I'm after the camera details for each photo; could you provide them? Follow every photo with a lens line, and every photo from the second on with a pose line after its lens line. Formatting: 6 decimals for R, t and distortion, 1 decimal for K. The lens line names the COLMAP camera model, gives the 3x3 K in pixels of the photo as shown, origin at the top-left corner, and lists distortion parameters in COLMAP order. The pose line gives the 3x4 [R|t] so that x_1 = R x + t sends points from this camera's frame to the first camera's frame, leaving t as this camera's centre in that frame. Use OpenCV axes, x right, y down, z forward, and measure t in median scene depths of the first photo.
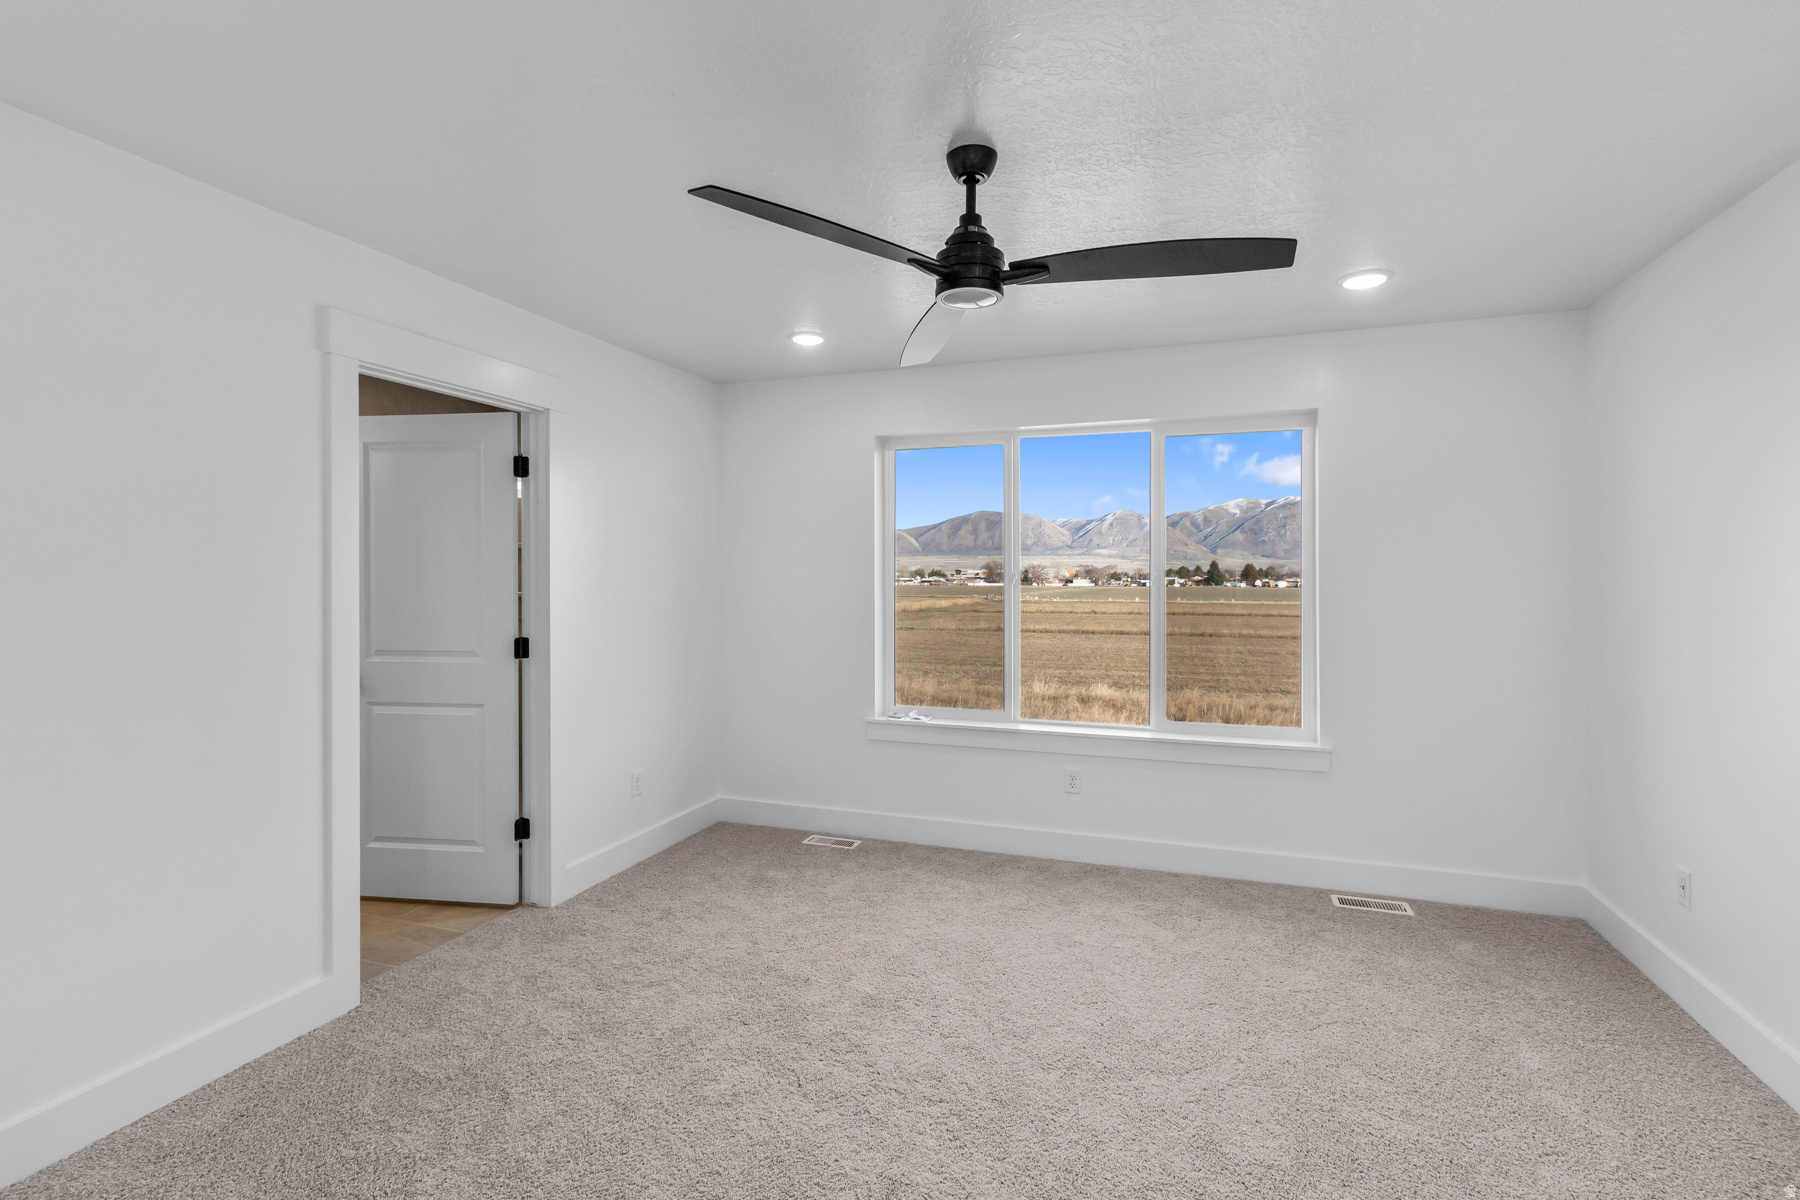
lens RADIAL K [[838.9, 0, 901.8], [0, 838.9, 592.8], [0, 0, 1]] dist [0.005061, 0.000804]
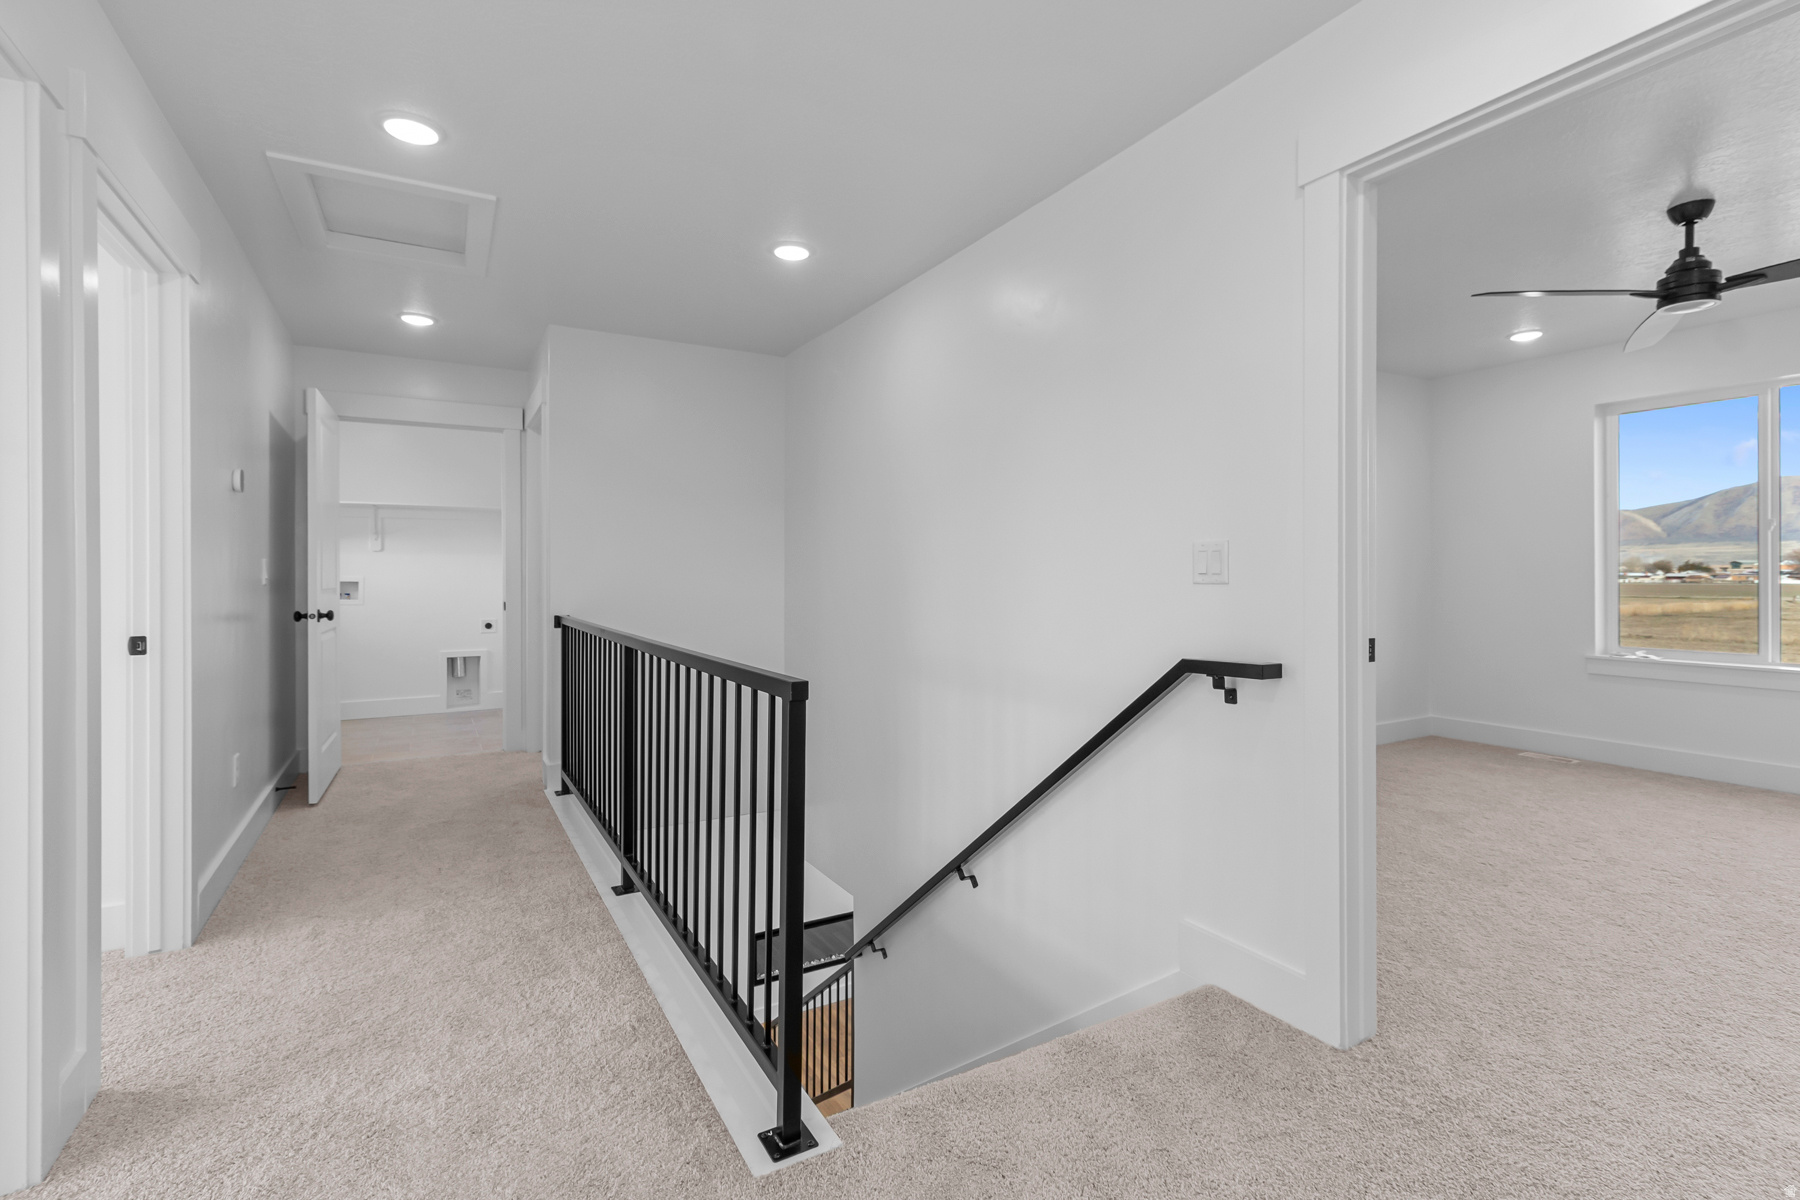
lens RADIAL K [[838.9, 0, 909.0], [0, 838.9, 588.6], [0, 0, 1]] dist [0.005061, 0.000804]
pose [[0.759298, -0.000406, -0.650743, 0.004084], [-0.003118, 0.999986, -0.004261, 0.067720], [0.650736, 0.005264, 0.759286, -0.466624]]
